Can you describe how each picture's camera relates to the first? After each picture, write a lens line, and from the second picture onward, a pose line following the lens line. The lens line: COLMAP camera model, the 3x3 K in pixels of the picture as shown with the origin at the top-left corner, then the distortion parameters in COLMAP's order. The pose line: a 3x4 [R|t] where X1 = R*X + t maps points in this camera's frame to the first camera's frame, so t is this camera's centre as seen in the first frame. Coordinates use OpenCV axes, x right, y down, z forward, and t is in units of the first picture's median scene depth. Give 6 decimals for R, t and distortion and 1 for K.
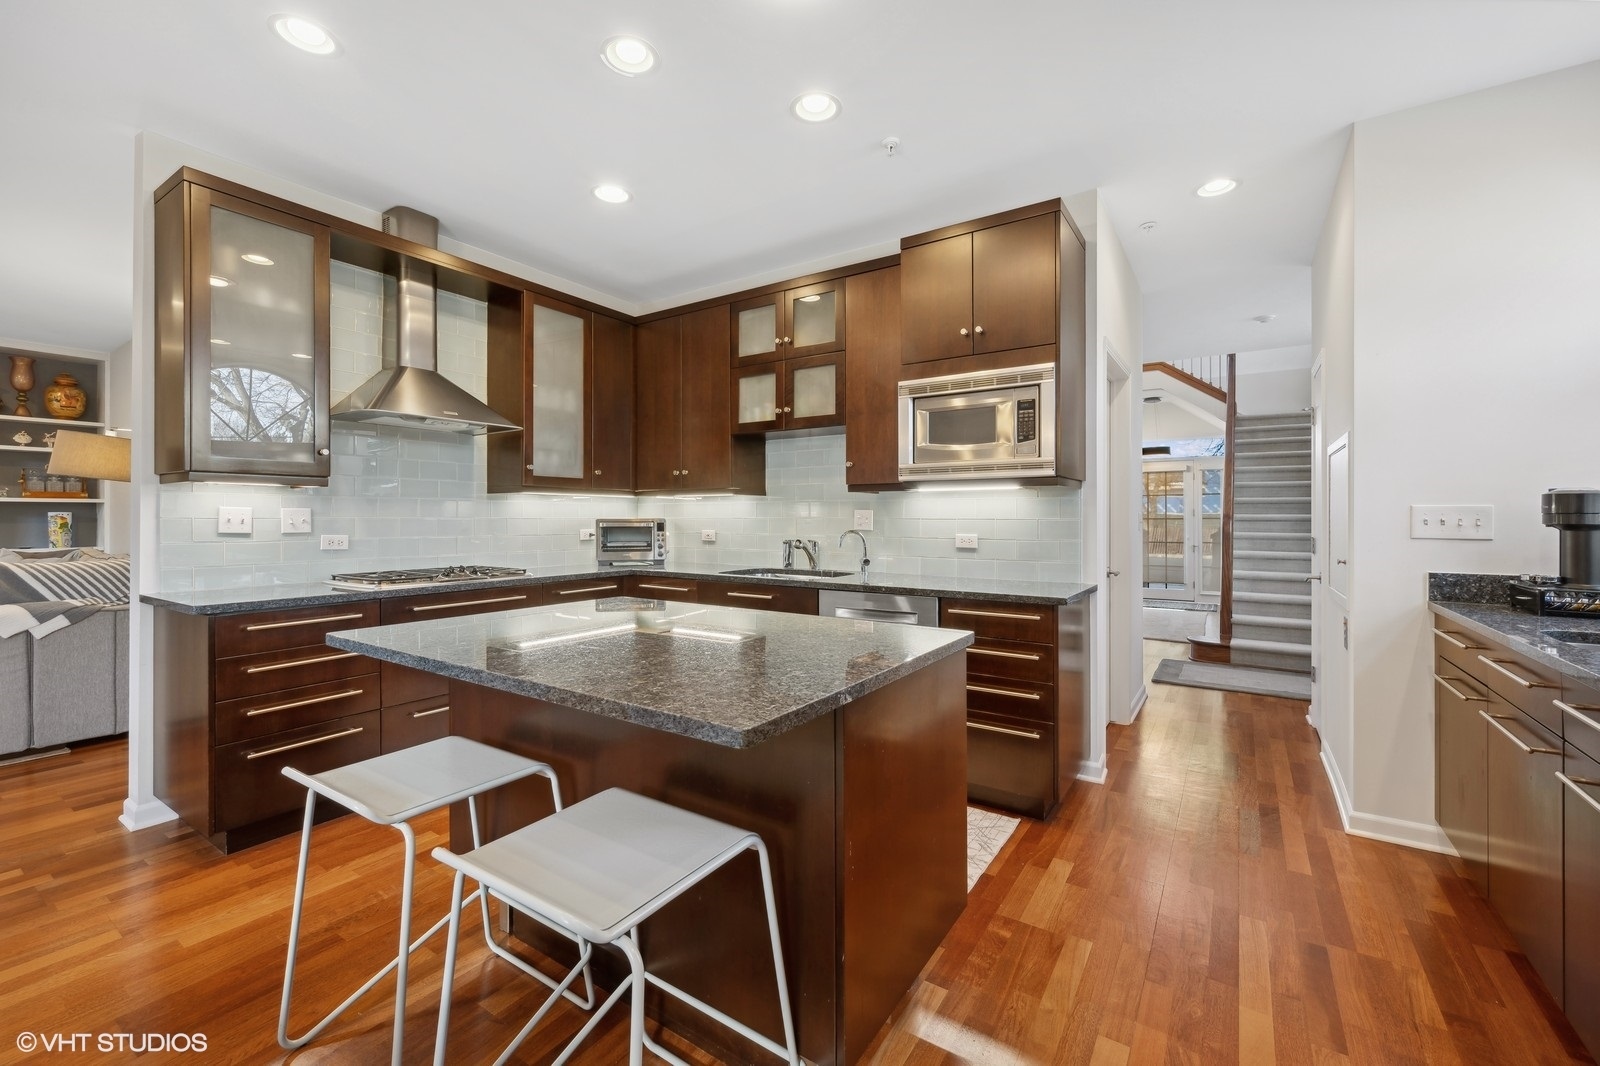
lens RADIAL K [[640.8, 0, 801.3], [0, 640.8, 518.9], [0, 0, 1]] dist [-0.003361, -0.000899]
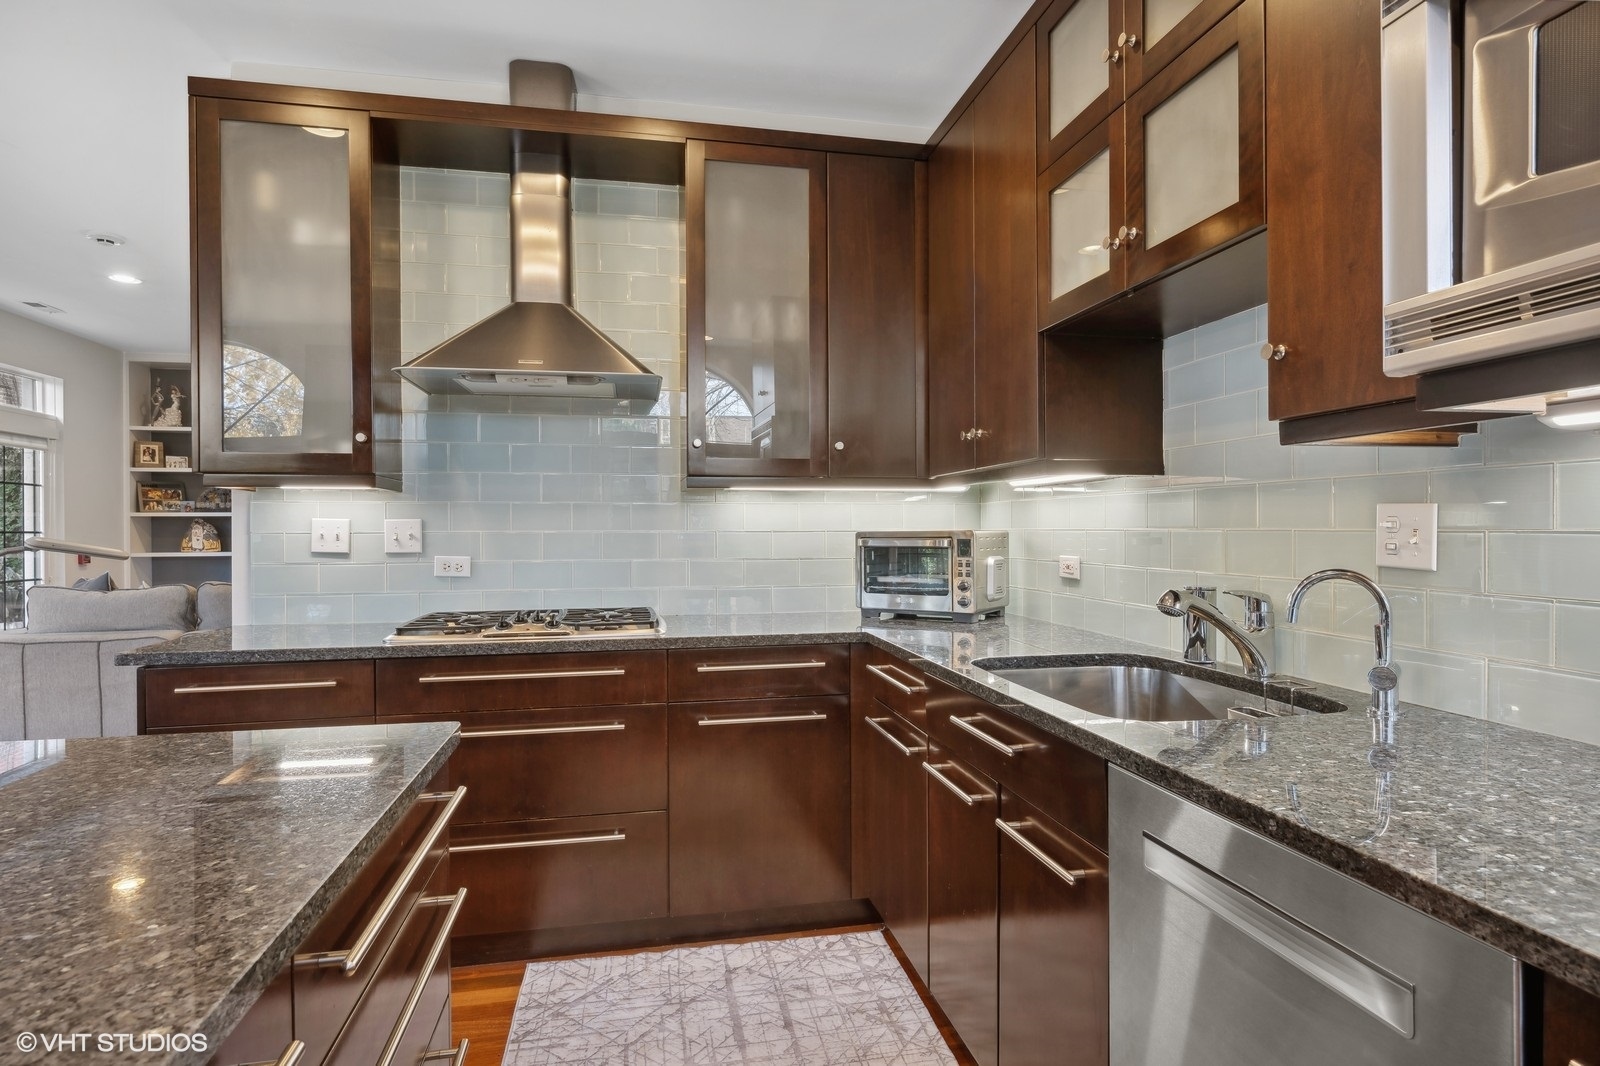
lens RADIAL K [[846.8, 0, 797.3], [0, 846.8, 533.7], [0, 0, 1]] dist [0.000707, -0.000543]
pose [[0.703603, 0.000498, -0.710593, 0.161980], [0.003892, 0.999982, 0.004555, -0.001969], [0.710582, -0.005971, 0.703589, 0.458441]]
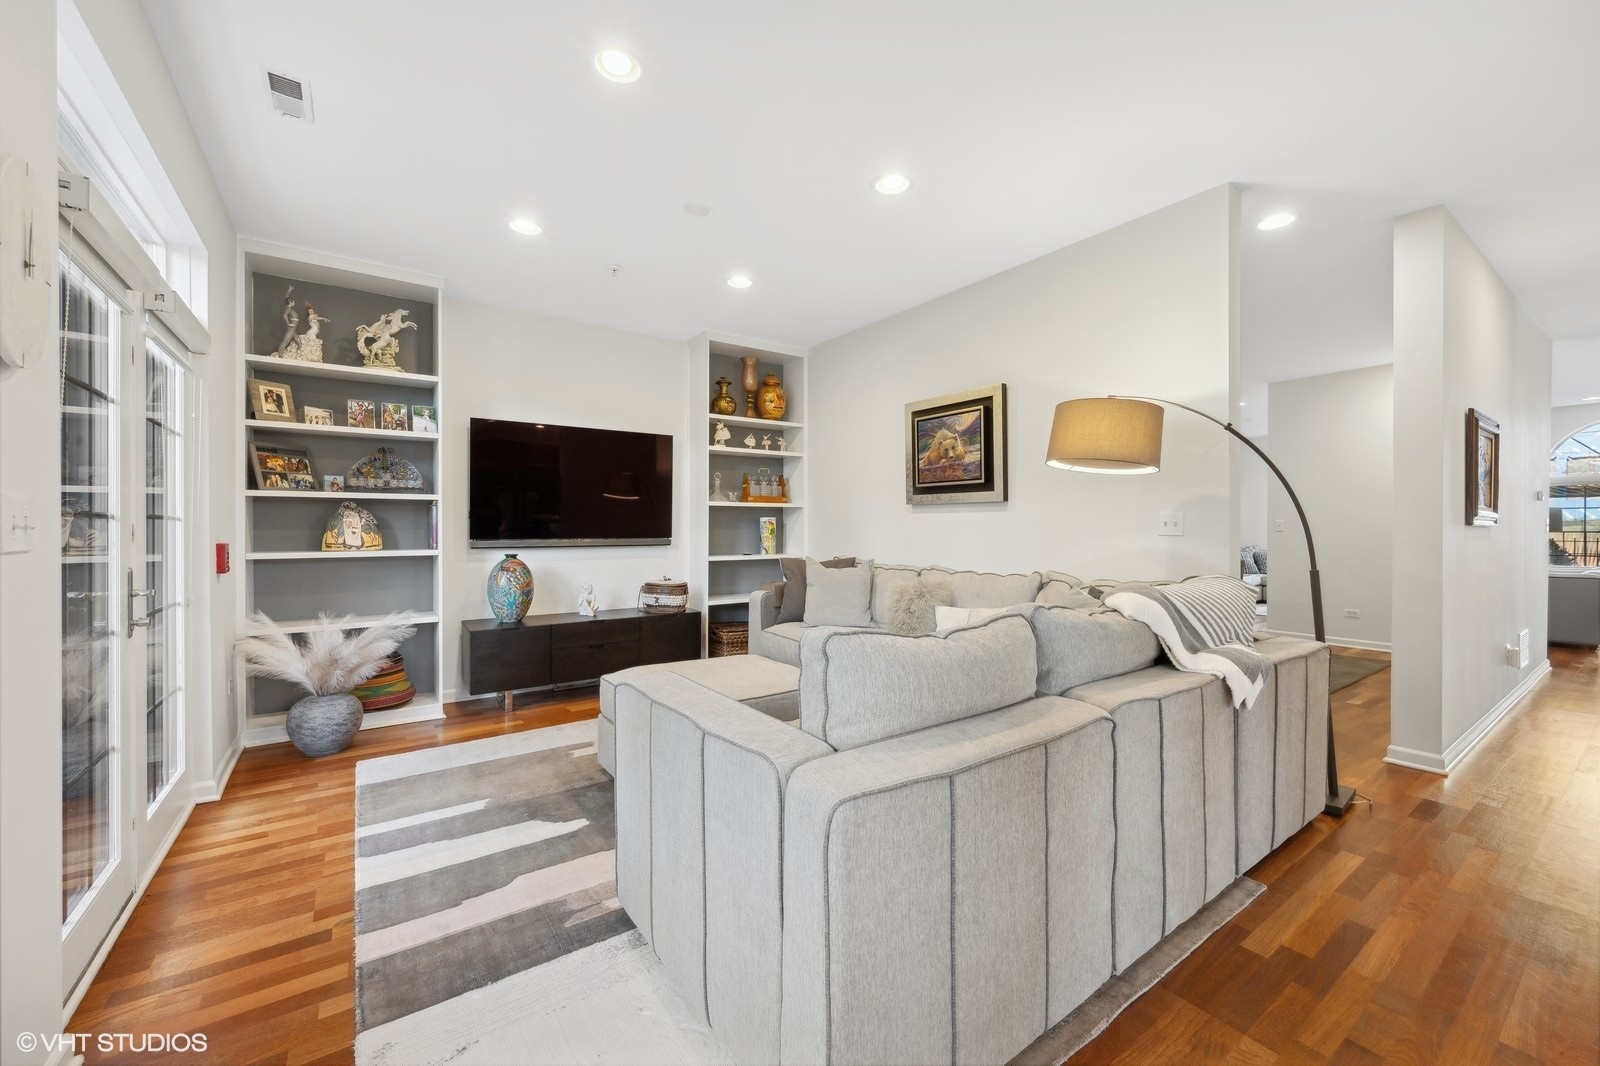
lens RADIAL K [[640.8, 0, 815.0], [0, 640.8, 529.9], [0, 0, 1]] dist [-0.003361, -0.000899]
pose [[0.938022, -0.001746, -0.346570, -1.127679], [0.002103, 0.999998, 0.000654, 0.011554], [0.346568, -0.001343, 0.938024, 0.168146]]
